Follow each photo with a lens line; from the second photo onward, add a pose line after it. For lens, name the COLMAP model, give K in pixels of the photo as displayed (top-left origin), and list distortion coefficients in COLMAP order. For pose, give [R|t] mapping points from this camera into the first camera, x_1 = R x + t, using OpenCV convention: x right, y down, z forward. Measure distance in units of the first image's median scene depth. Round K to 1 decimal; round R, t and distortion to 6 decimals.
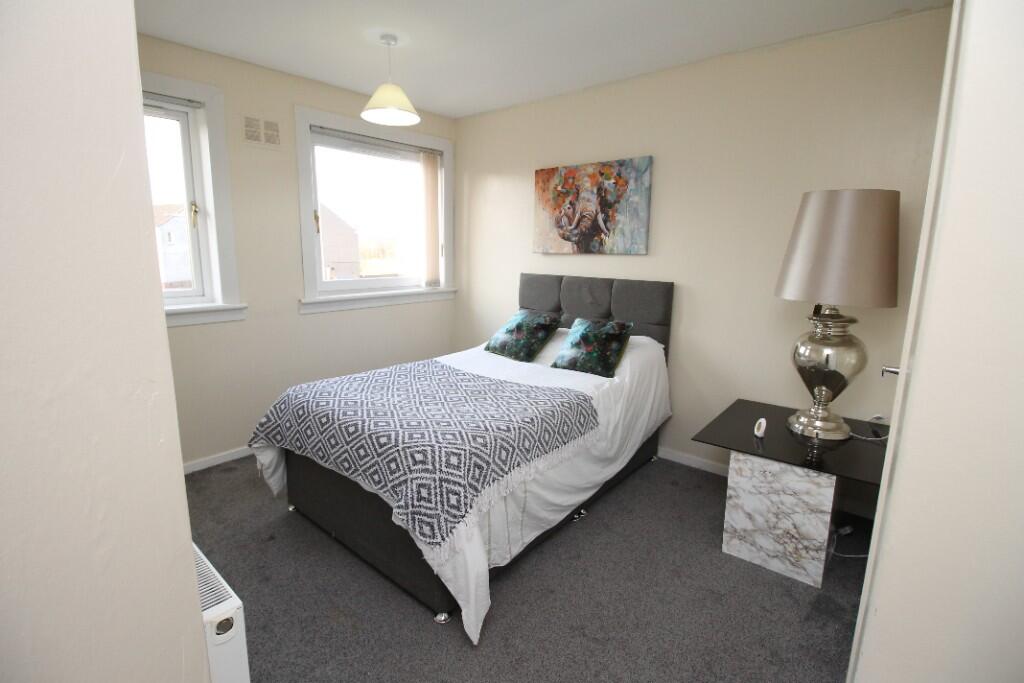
lens RADIAL K [[479.5, 0, 507.1], [0, 479.5, 331.7], [0, 0, 1]] dist [-0.003782, -0.009201]
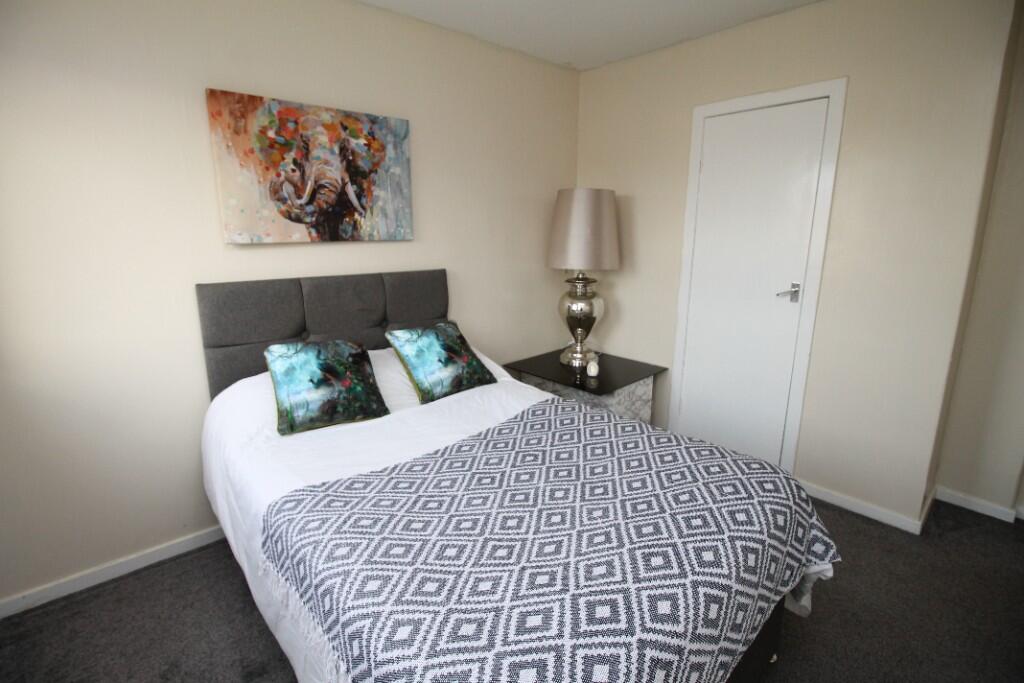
lens RADIAL K [[479.5, 0, 507.1], [0, 479.5, 331.7], [0, 0, 1]] dist [-0.003782, -0.009201]
pose [[0.136033, -0.215647, 0.966950, -0.506935], [0.175448, 0.965839, 0.190717, -0.129523], [-0.975045, 0.143706, 0.169221, 0.680957]]
